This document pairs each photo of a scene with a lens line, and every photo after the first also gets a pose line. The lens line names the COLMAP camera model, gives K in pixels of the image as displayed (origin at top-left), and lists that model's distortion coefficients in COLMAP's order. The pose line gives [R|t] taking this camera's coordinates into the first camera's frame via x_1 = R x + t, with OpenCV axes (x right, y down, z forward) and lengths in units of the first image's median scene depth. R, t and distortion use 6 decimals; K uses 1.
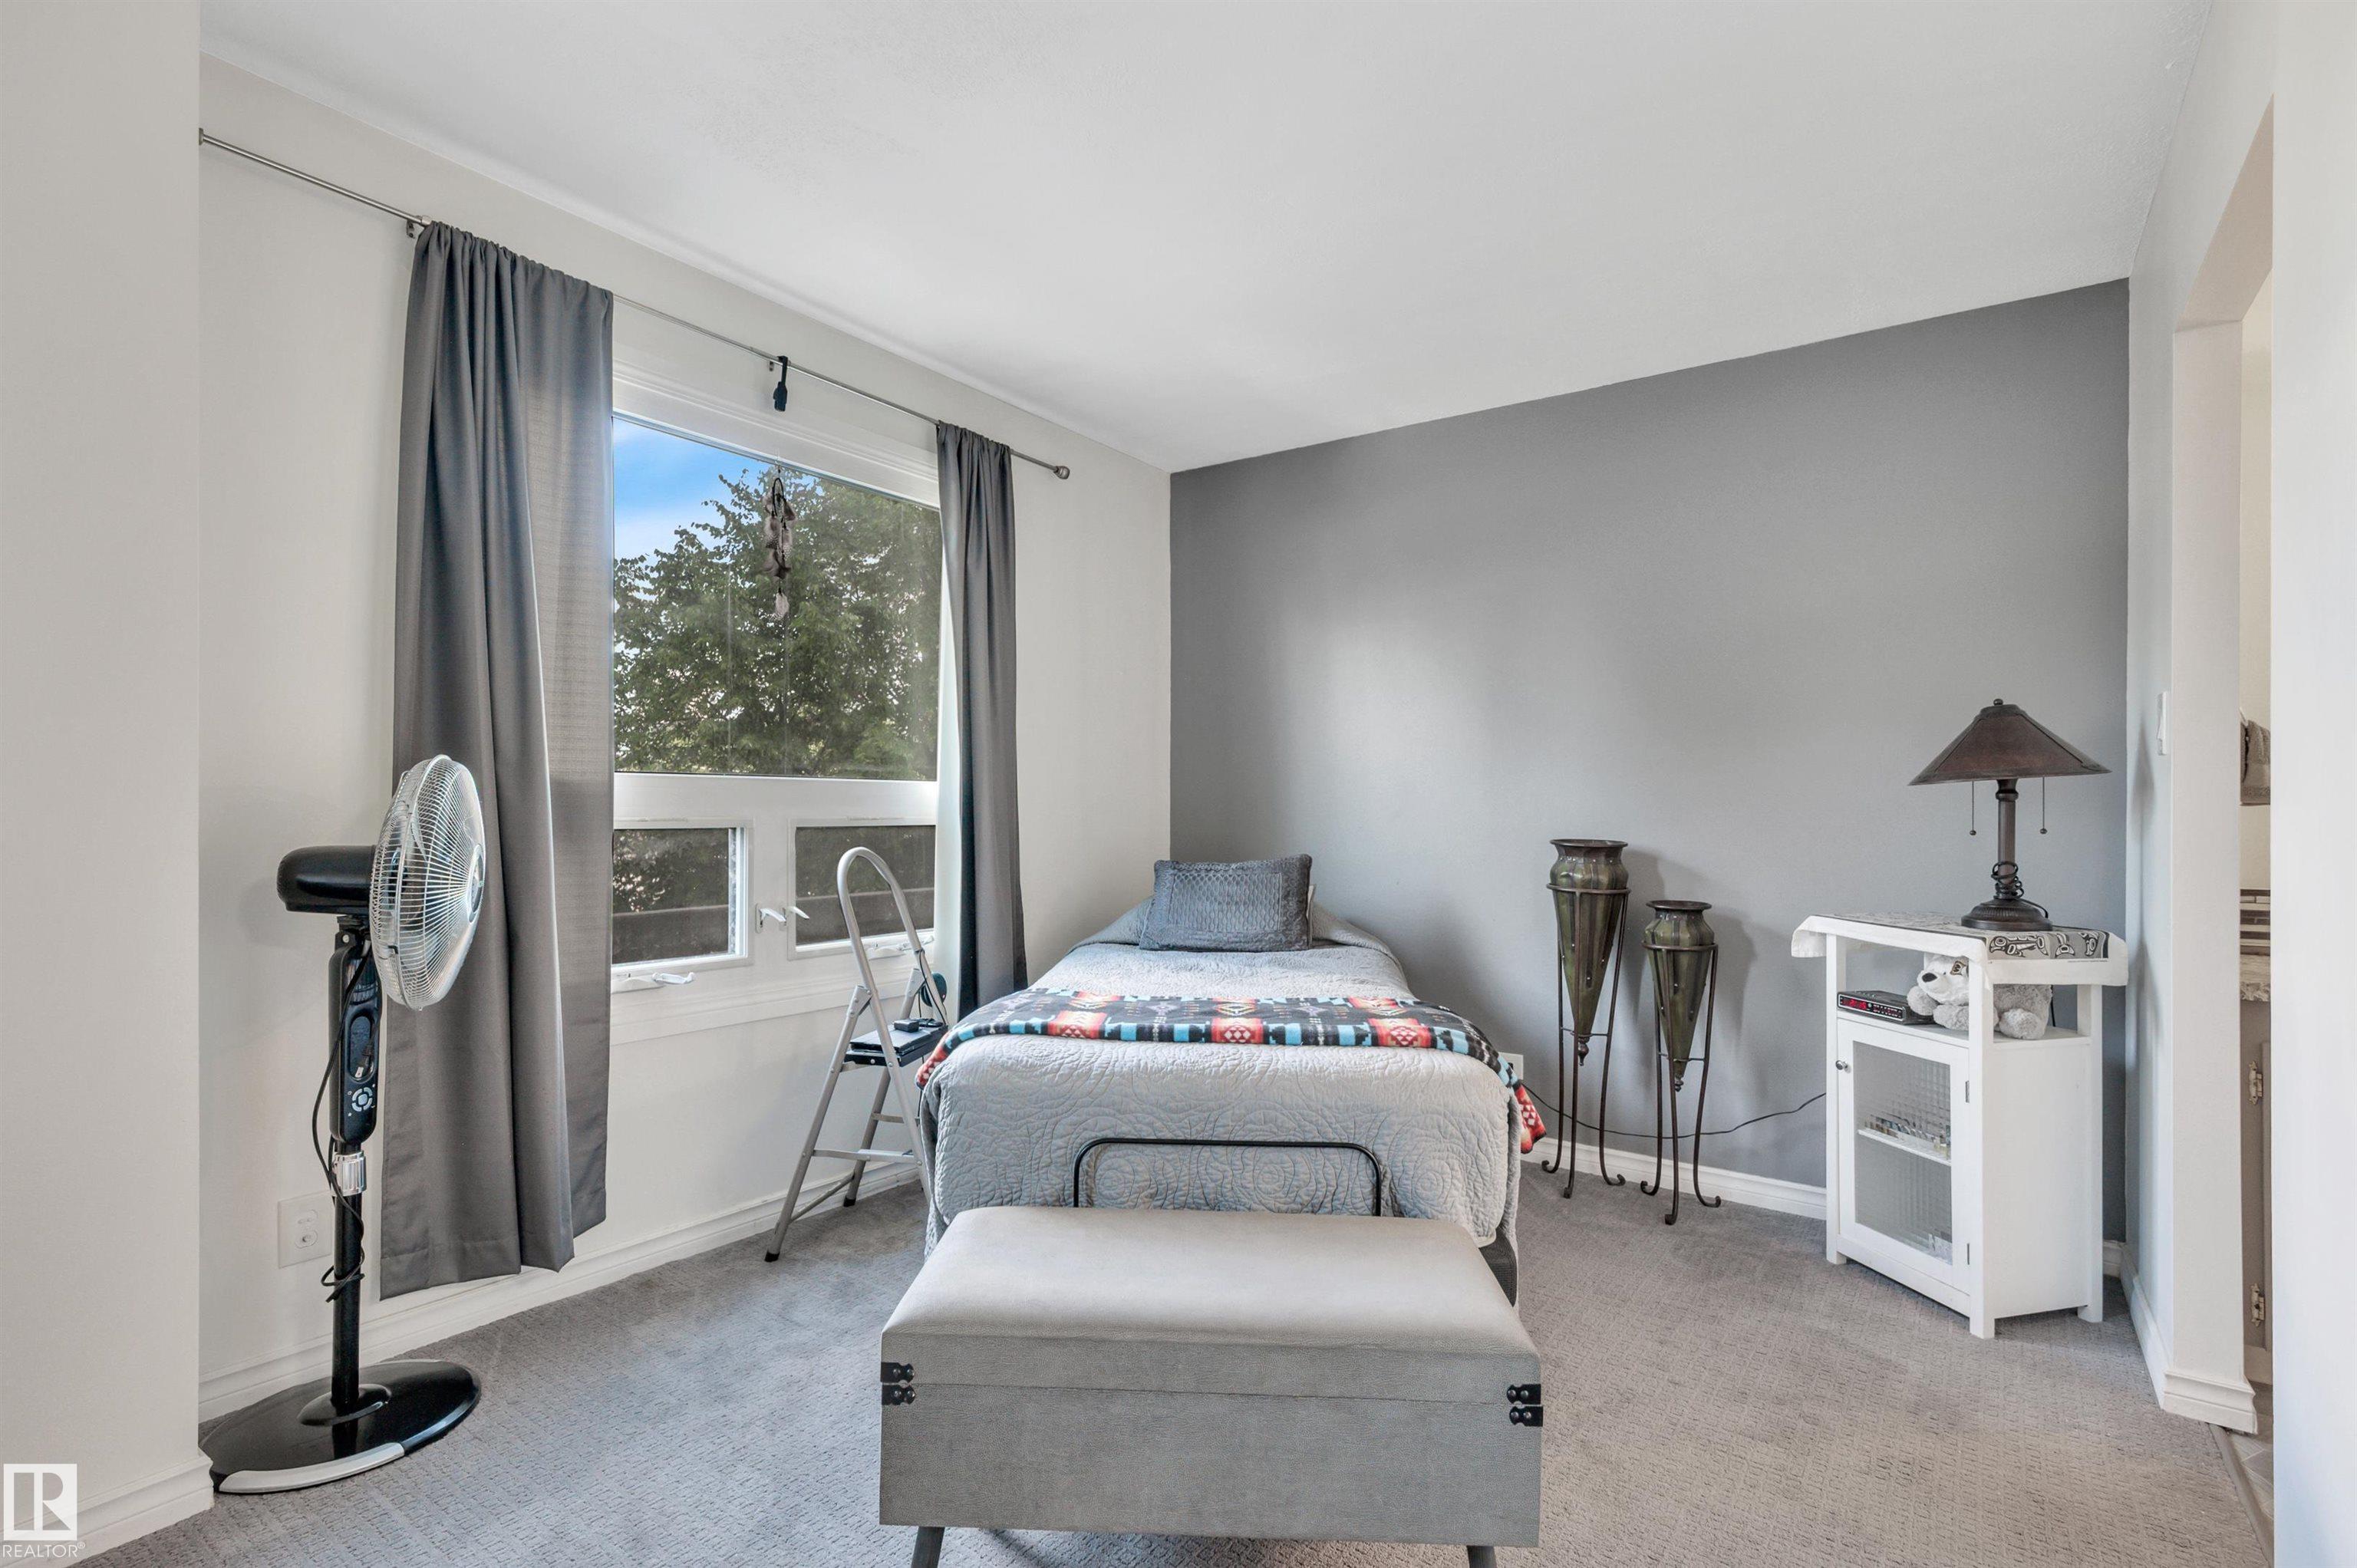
lens RADIAL K [[1071.9, 0, 1178.5], [0, 1071.9, 784.0], [0, 0, 1]] dist [0.000143, -0.000084]
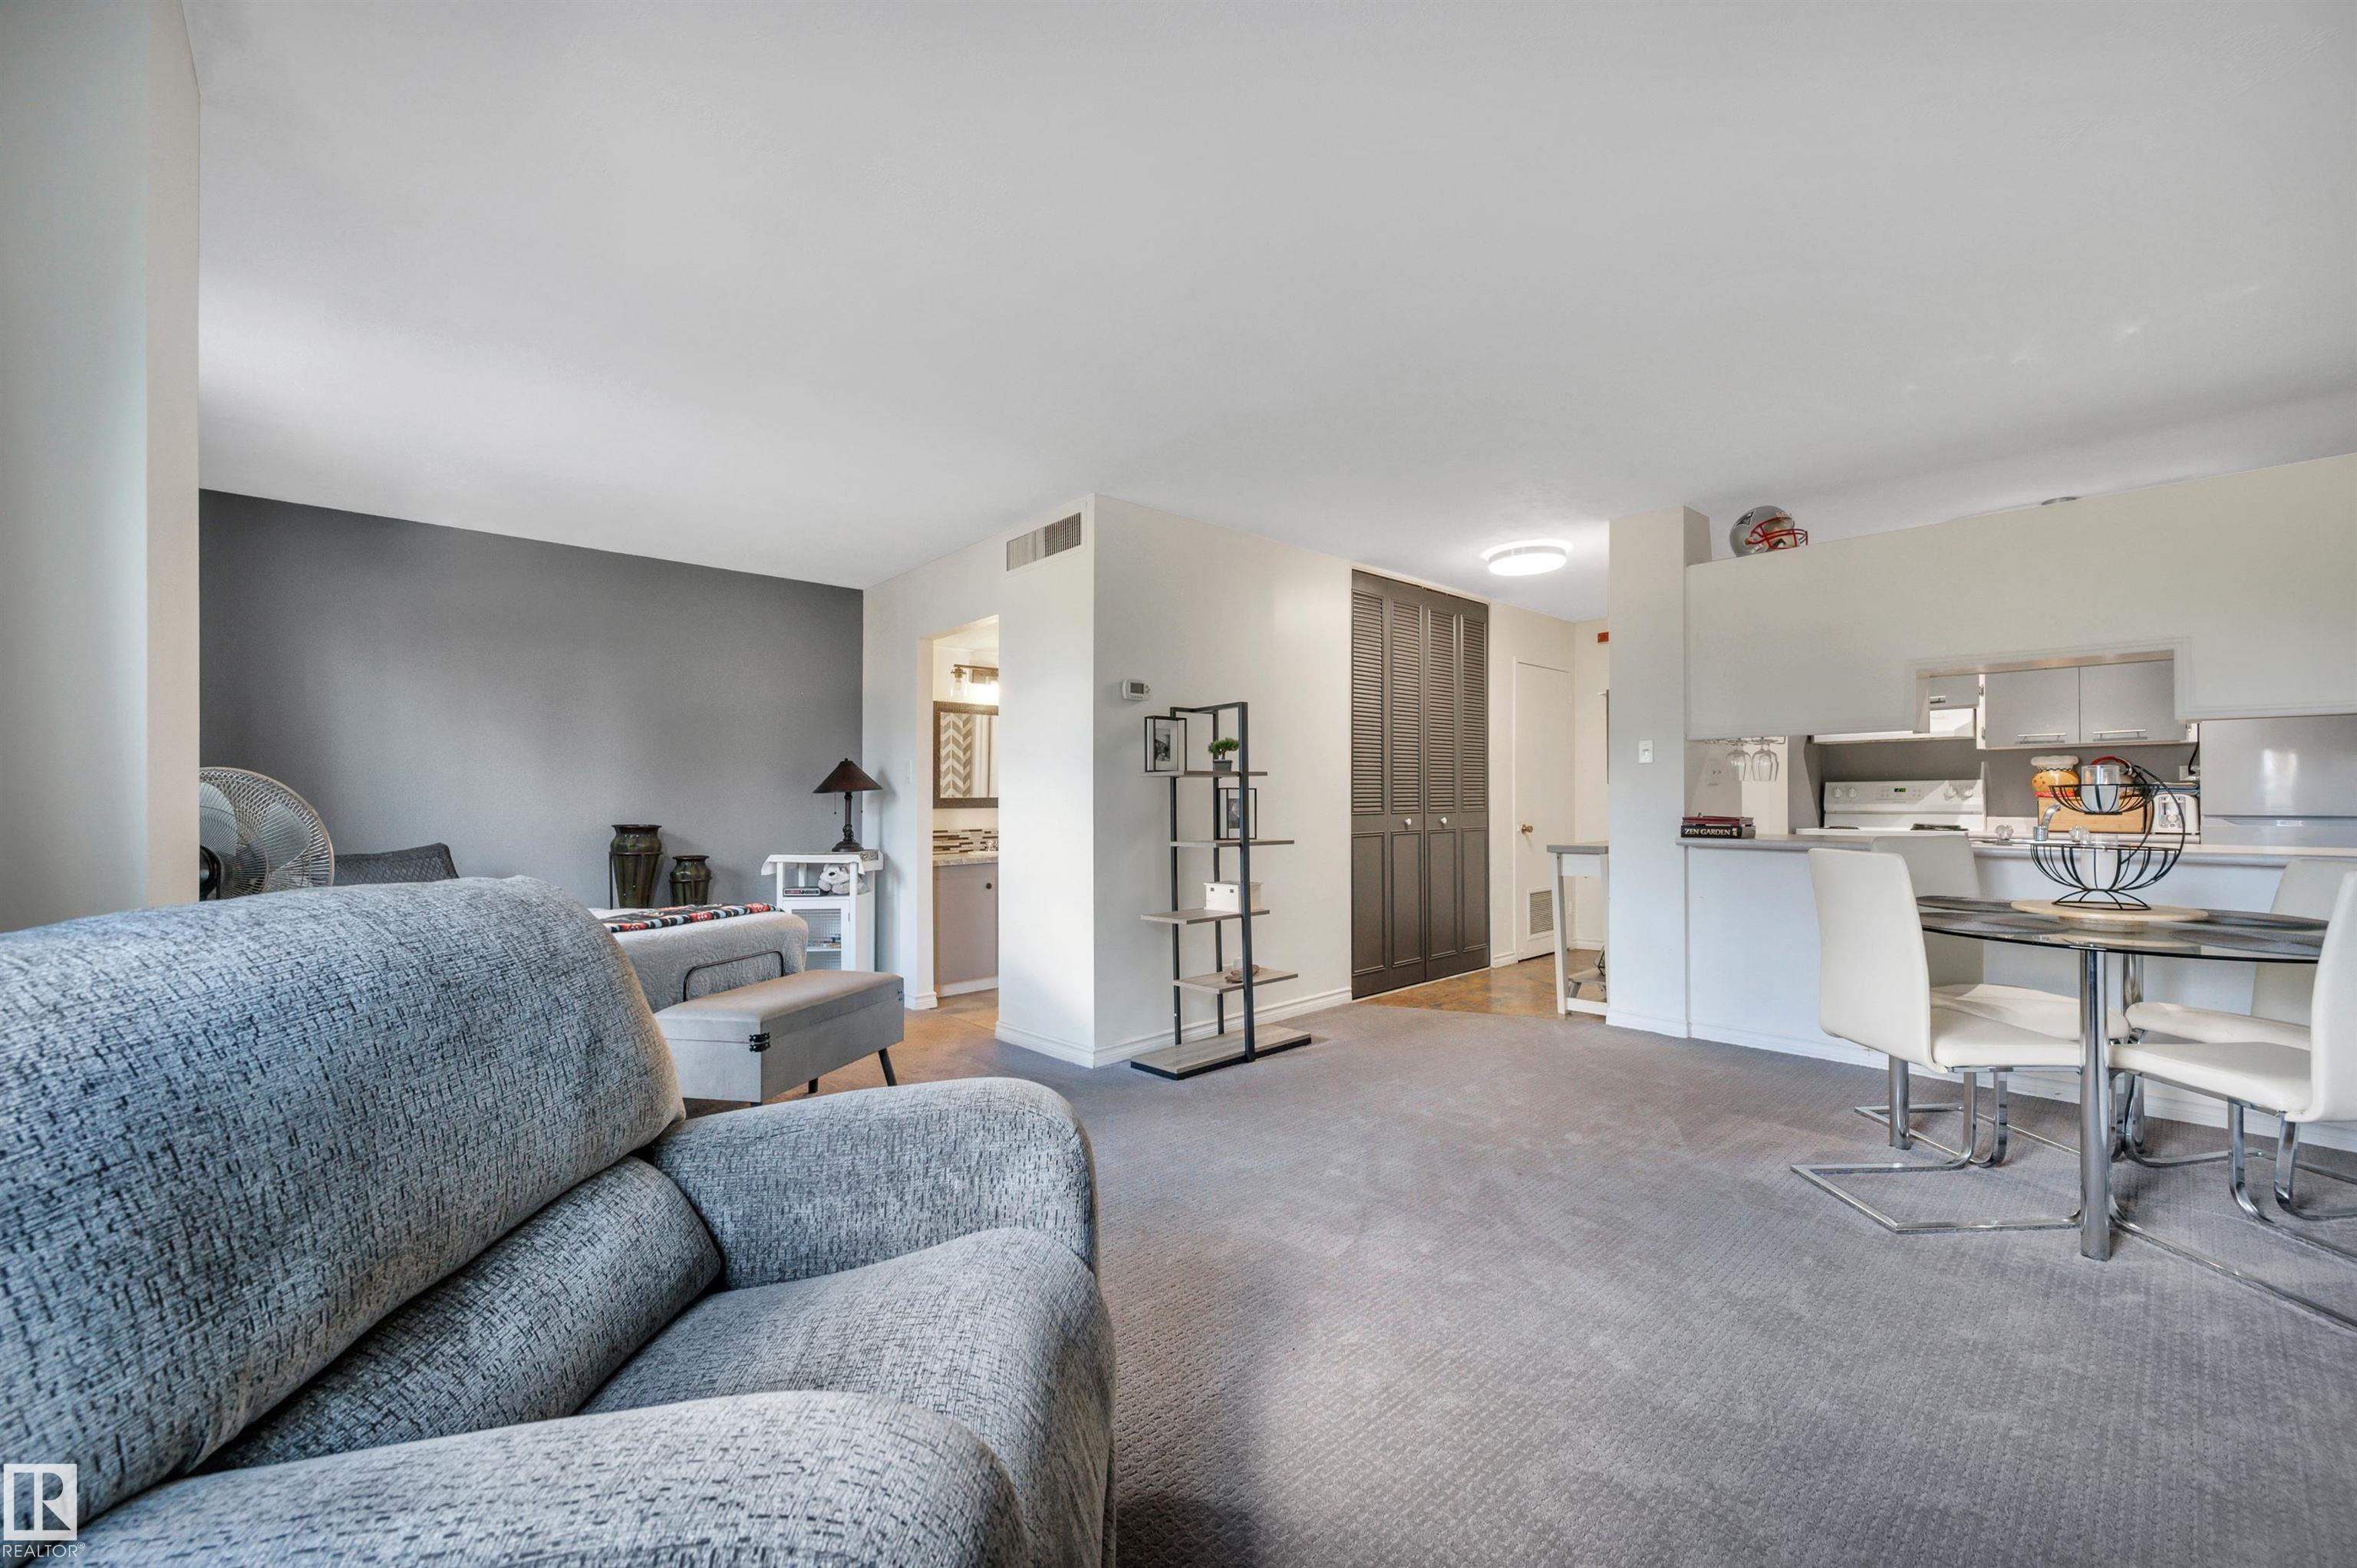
lens RADIAL K [[1071.9, 0, 1178.5], [0, 1071.9, 784.0], [0, 0, 1]] dist [0.000143, -0.000084]
pose [[0.235366, 0.003876, 0.971899, -1.401323], [-0.012939, 0.999916, -0.000854, -0.028260], [-0.971821, -0.012374, 0.235396, -0.307613]]
